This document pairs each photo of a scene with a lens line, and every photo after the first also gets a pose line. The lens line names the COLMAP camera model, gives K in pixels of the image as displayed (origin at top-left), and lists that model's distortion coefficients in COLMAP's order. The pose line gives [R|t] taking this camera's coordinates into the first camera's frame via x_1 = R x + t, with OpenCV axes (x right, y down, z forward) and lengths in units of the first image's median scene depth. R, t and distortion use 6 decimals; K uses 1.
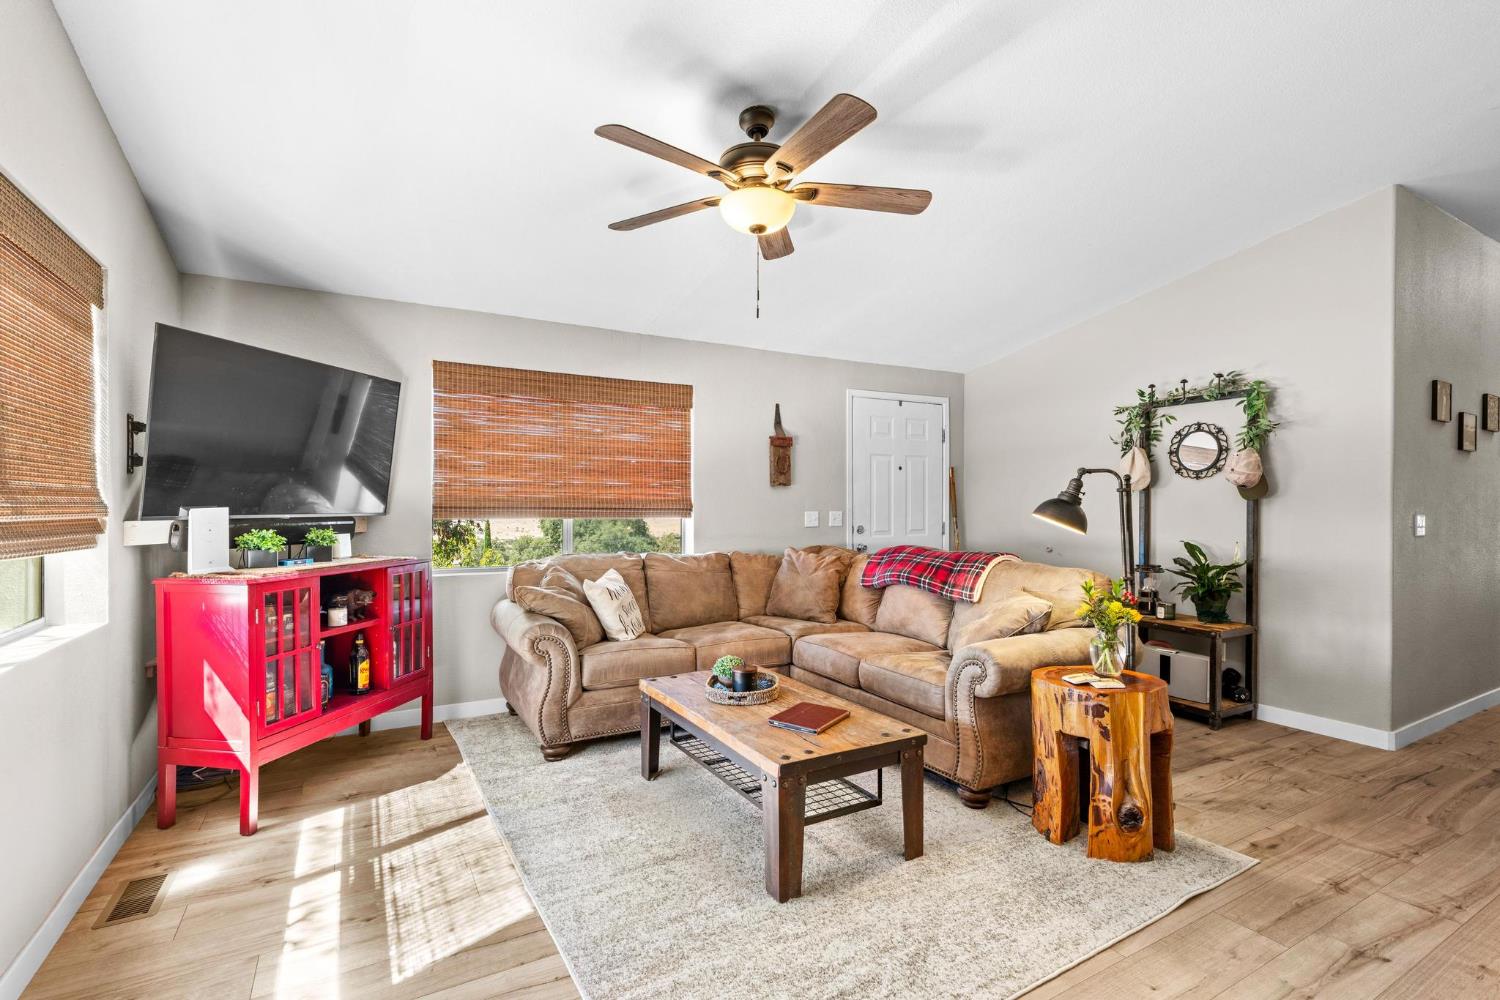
lens RADIAL K [[689.3, 0, 747.6], [0, 689.3, 507.5], [0, 0, 1]] dist [-0.005327, 0.000178]
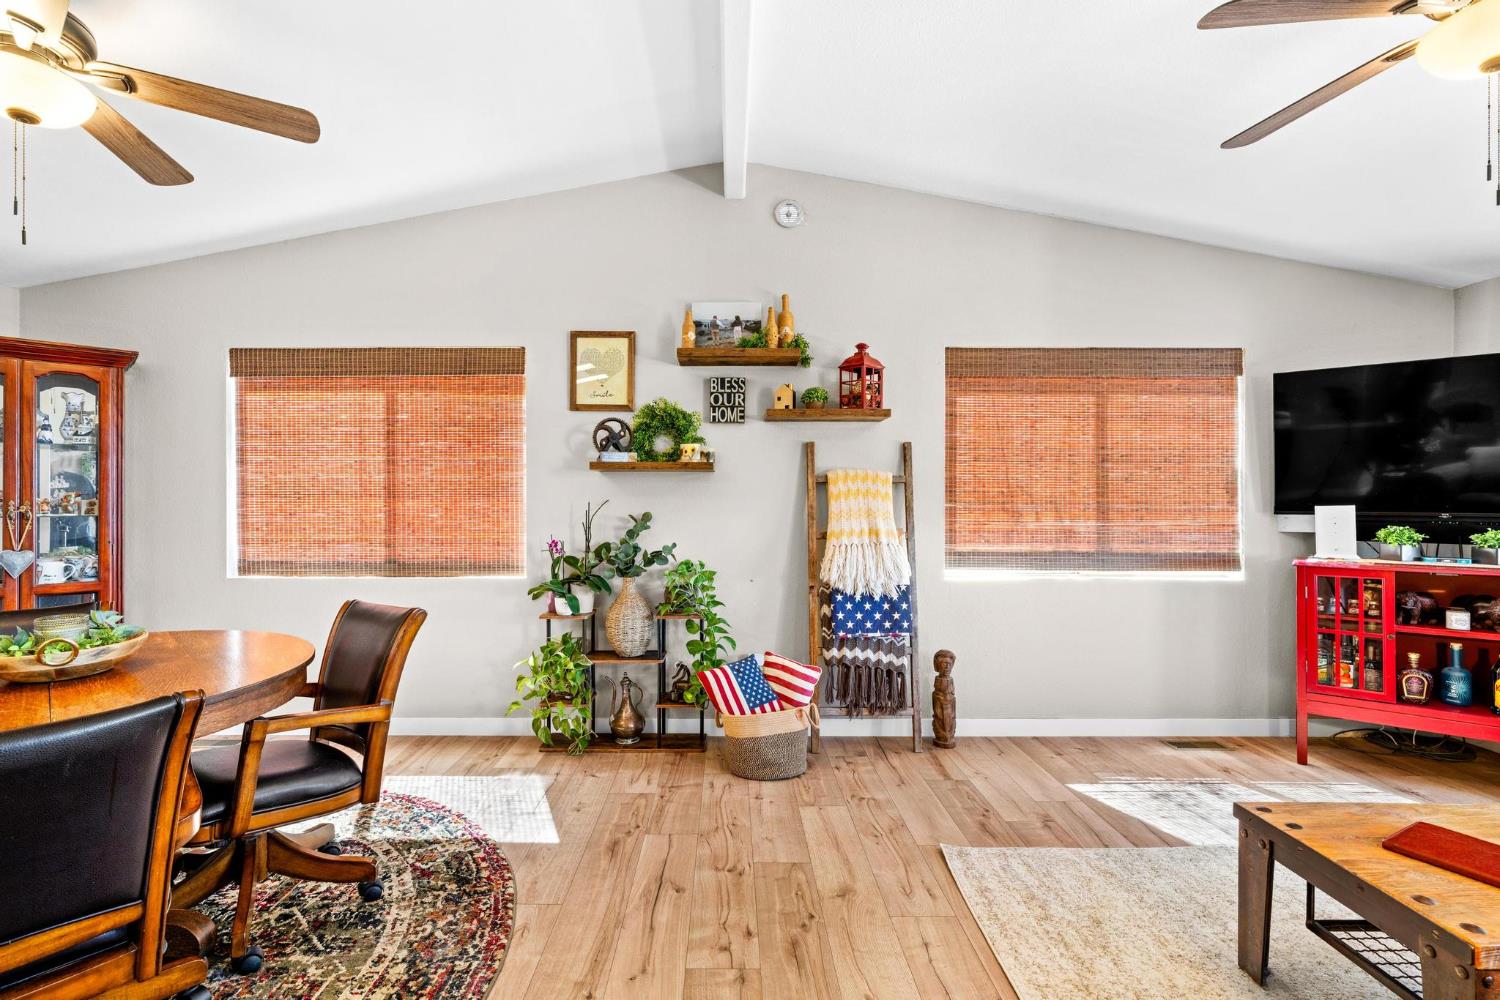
lens RADIAL K [[689.3, 0, 719.5], [0, 689.3, 500.6], [0, 0, 1]] dist [-0.005327, 0.000178]
pose [[-0.500473, -0.002161, -0.865750, 0.595318], [-0.008572, 0.999960, 0.002459, -0.001274], [0.865710, 0.008651, -0.500471, 0.461520]]
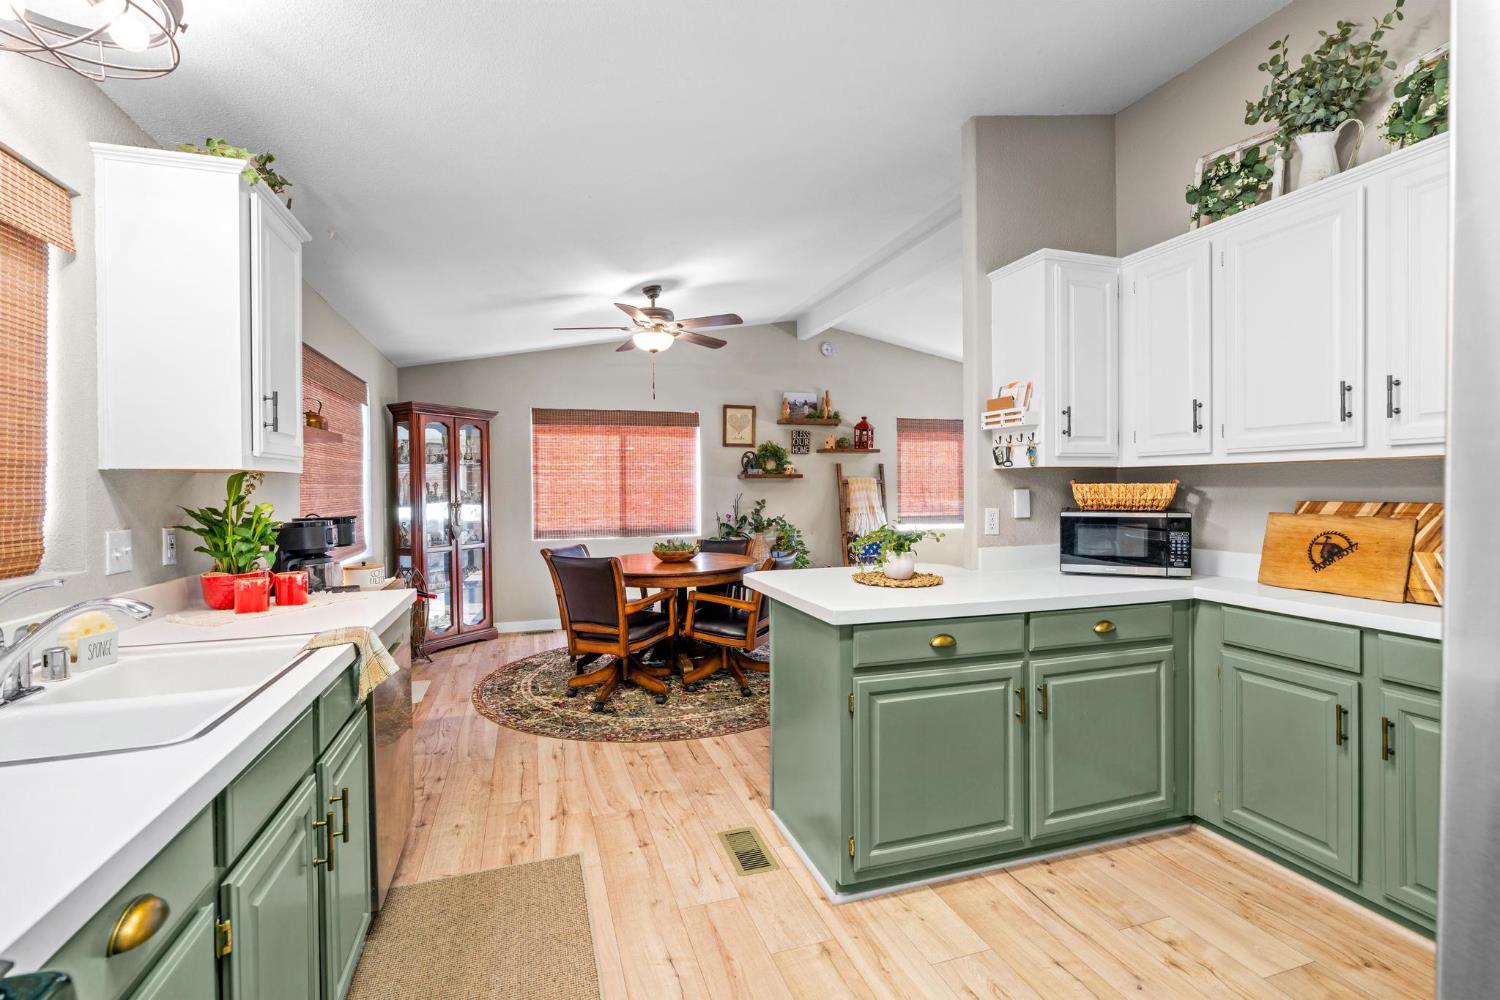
lens RADIAL K [[689.3, 0, 735.4], [0, 689.3, 498.2], [0, 0, 1]] dist [-0.005327, 0.000178]
pose [[-0.208821, 0.012809, -0.977870, 1.647479], [0.000307, 0.999915, 0.013032, -0.009402], [0.977954, 0.002421, -0.208807, 0.213214]]
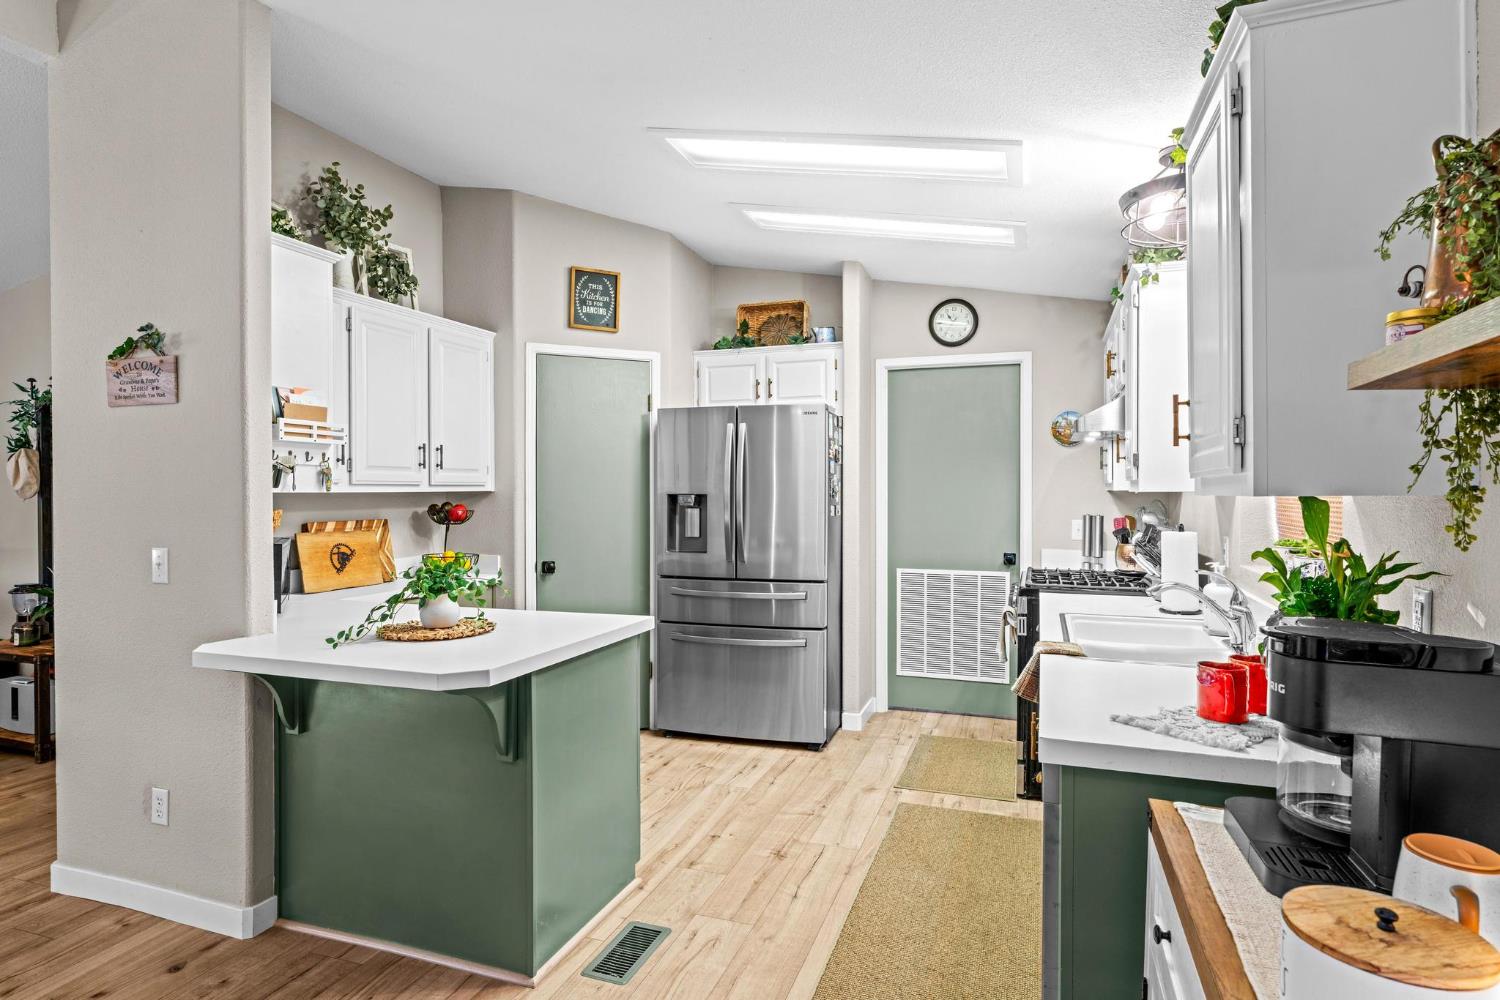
lens RADIAL K [[810.2, 0, 746.8], [0, 810.2, 496.0], [0, 0, 1]] dist [-0.003961, 0.002343]
pose [[0.751853, -0.010304, 0.659250, 0.637388], [0.008724, 0.999946, 0.005680, -0.030792], [-0.659273, 0.001480, 0.751902, -0.473204]]
